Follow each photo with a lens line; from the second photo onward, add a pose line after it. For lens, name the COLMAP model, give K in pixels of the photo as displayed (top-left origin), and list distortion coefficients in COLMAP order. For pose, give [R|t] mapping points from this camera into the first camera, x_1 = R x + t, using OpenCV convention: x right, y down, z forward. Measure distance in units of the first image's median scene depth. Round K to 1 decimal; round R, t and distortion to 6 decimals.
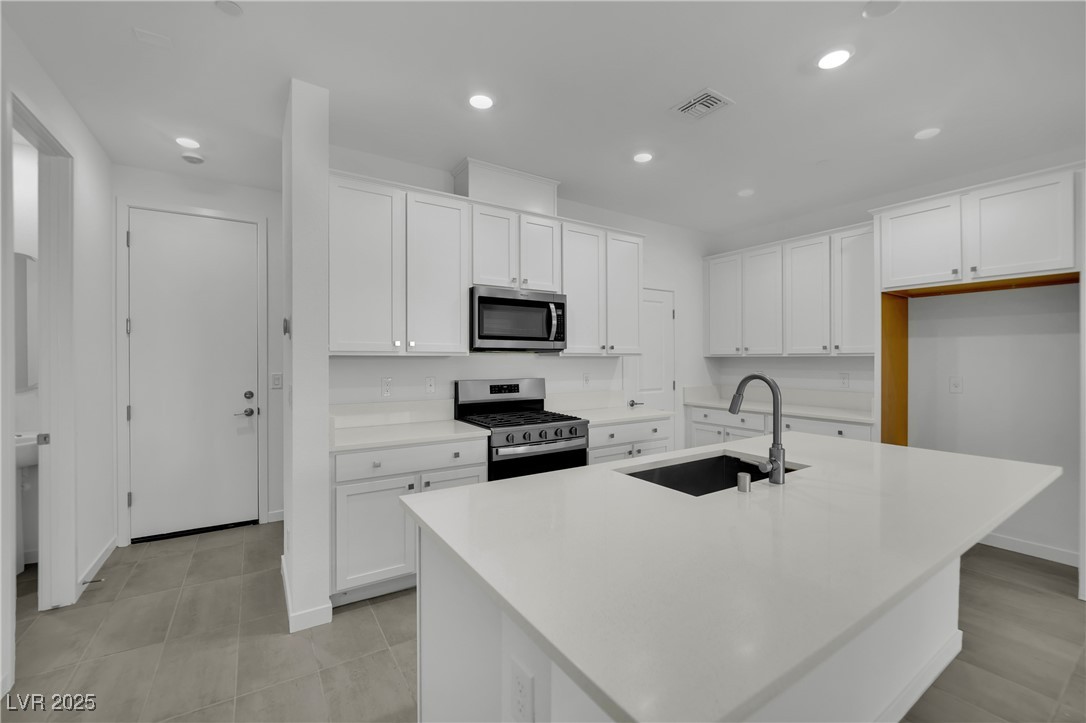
lens RADIAL K [[451.0, 0, 543.0], [0, 451.0, 361.5], [0, 0, 1]] dist [-0.020293, -0.000041]
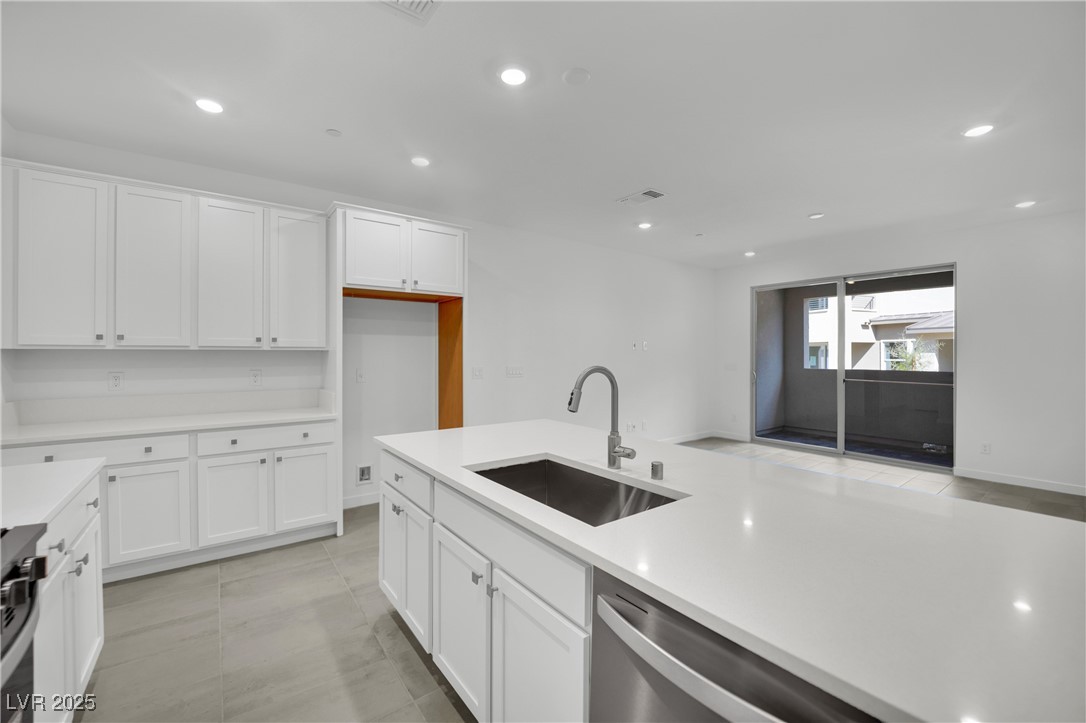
lens RADIAL K [[436.1, 0, 544.4], [0, 436.1, 354.9], [0, 0, 1]] dist [-0.028198, -0.000126]
pose [[-0.076693, -0.000440, 0.997055, -0.237607], [0.004994, 0.999987, 0.000825, -0.000811], [-0.997042, 0.005043, -0.076689, 0.594282]]
